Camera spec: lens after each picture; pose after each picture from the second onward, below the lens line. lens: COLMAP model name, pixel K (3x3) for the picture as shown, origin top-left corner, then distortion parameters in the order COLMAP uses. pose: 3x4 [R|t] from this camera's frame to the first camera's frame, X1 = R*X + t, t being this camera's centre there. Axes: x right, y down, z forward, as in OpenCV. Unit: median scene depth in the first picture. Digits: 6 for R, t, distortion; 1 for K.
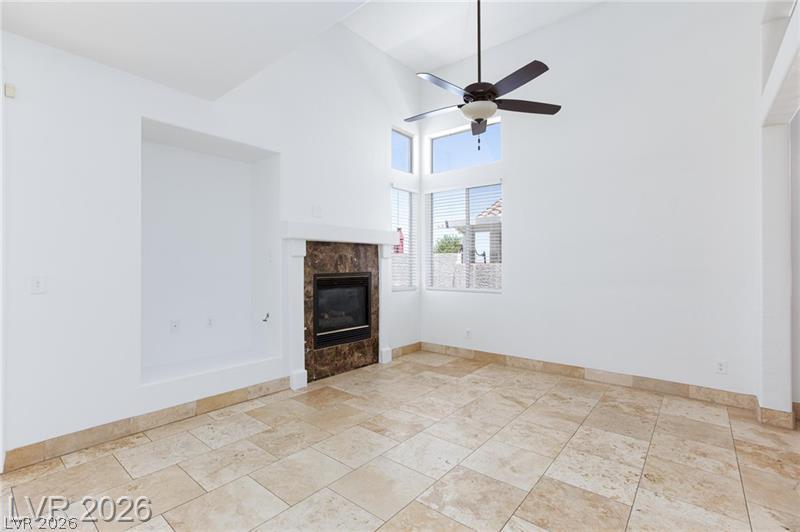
lens RADIAL K [[366.8, 0, 398.8], [0, 366.8, 267.3], [0, 0, 1]] dist [-0.021444, 0.002063]
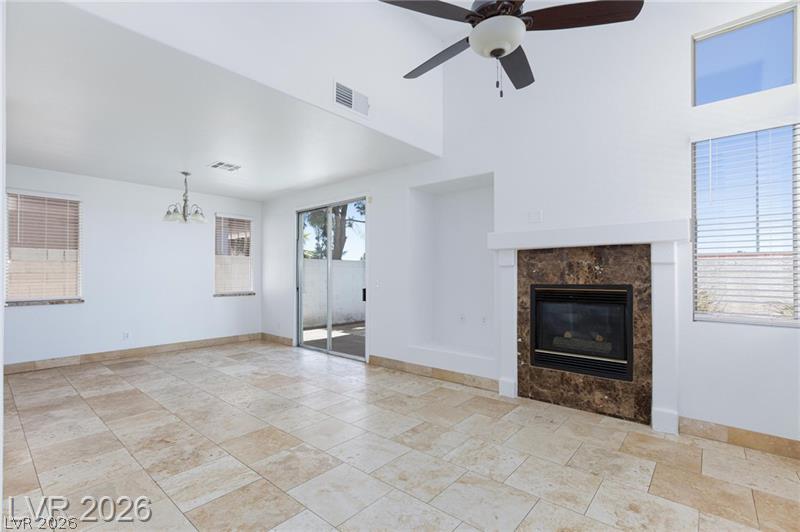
lens RADIAL K [[366.8, 0, 399.0], [0, 366.8, 268.6], [0, 0, 1]] dist [-0.021444, 0.002063]
pose [[-0.012674, -0.018109, -0.999756, 0.702098], [-0.004065, 0.999829, -0.018059, -0.004064], [0.999911, 0.003835, -0.012745, 0.664593]]
